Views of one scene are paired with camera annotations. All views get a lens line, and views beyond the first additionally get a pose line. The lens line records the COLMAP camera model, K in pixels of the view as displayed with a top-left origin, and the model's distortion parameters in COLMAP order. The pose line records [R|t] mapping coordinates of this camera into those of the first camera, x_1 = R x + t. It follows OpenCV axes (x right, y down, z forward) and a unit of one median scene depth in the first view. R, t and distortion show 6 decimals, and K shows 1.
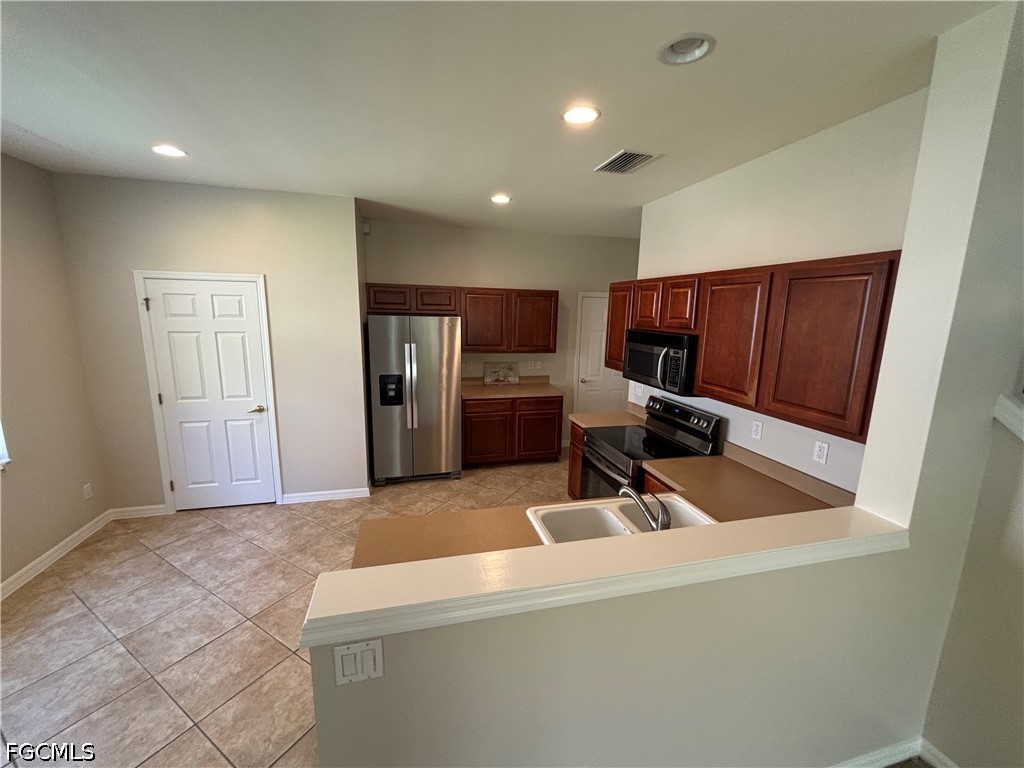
lens RADIAL K [[410.6, 0, 512.0], [0, 410.6, 384.0], [0, 0, 1]] dist [-0.000496, -0.000244]
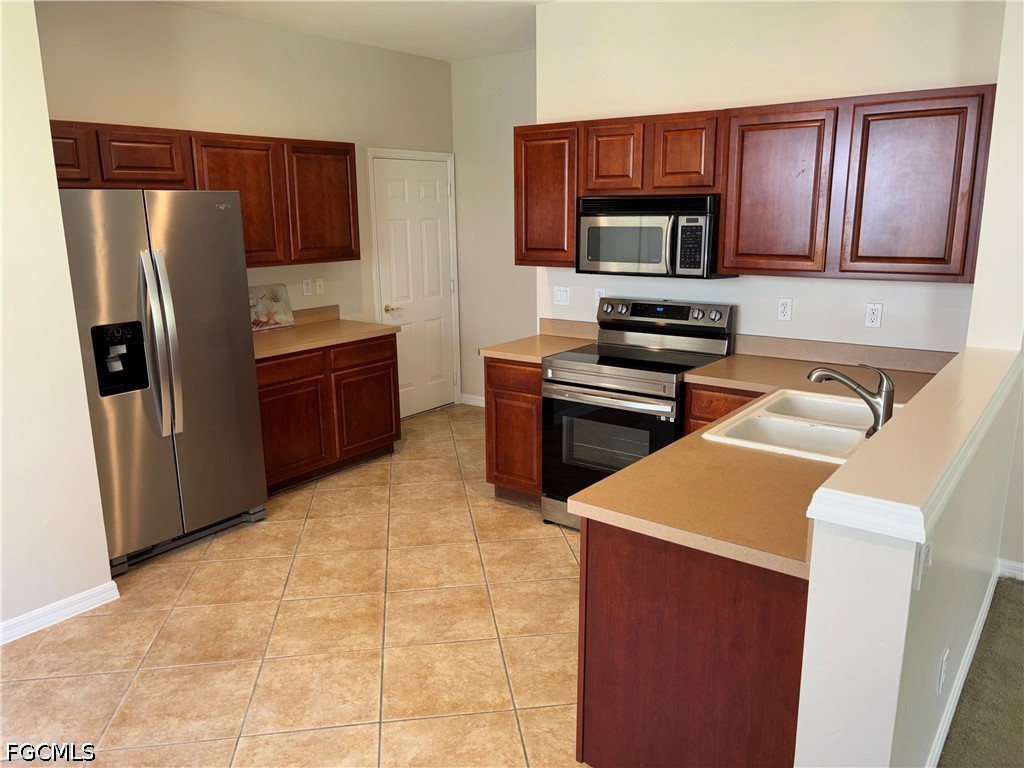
lens RADIAL K [[779.0, 0, 512.0], [0, 779.0, 384.0], [0, 0, 1]] dist [0.008452, 0.008590]
pose [[0.785979, -0.168802, 0.594763, -0.474746], [0.139180, 0.985622, 0.095806, 0.021192], [-0.602383, 0.007477, 0.798172, 0.060122]]
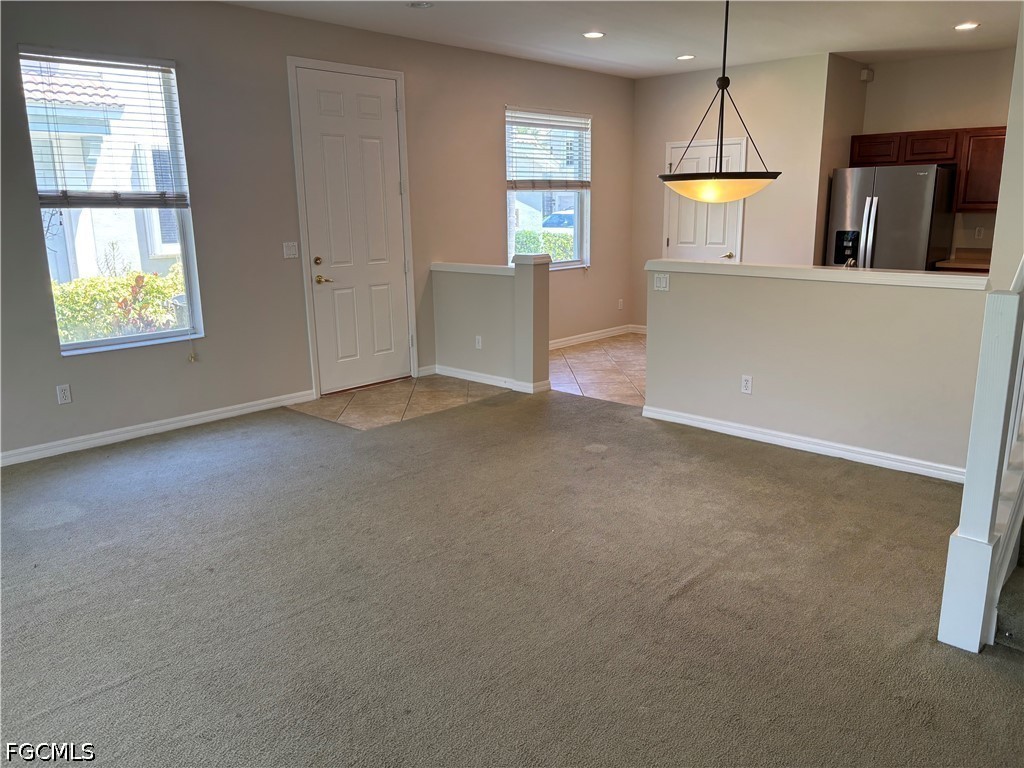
lens RADIAL K [[779.0, 0, 512.0], [0, 779.0, 384.0], [0, 0, 1]] dist [0.008452, 0.008590]
pose [[0.536001, 0.171239, -0.826668, 0.858491], [-0.126386, 0.984453, 0.121977, 0.207073], [0.834703, 0.039100, 0.549310, -0.649392]]
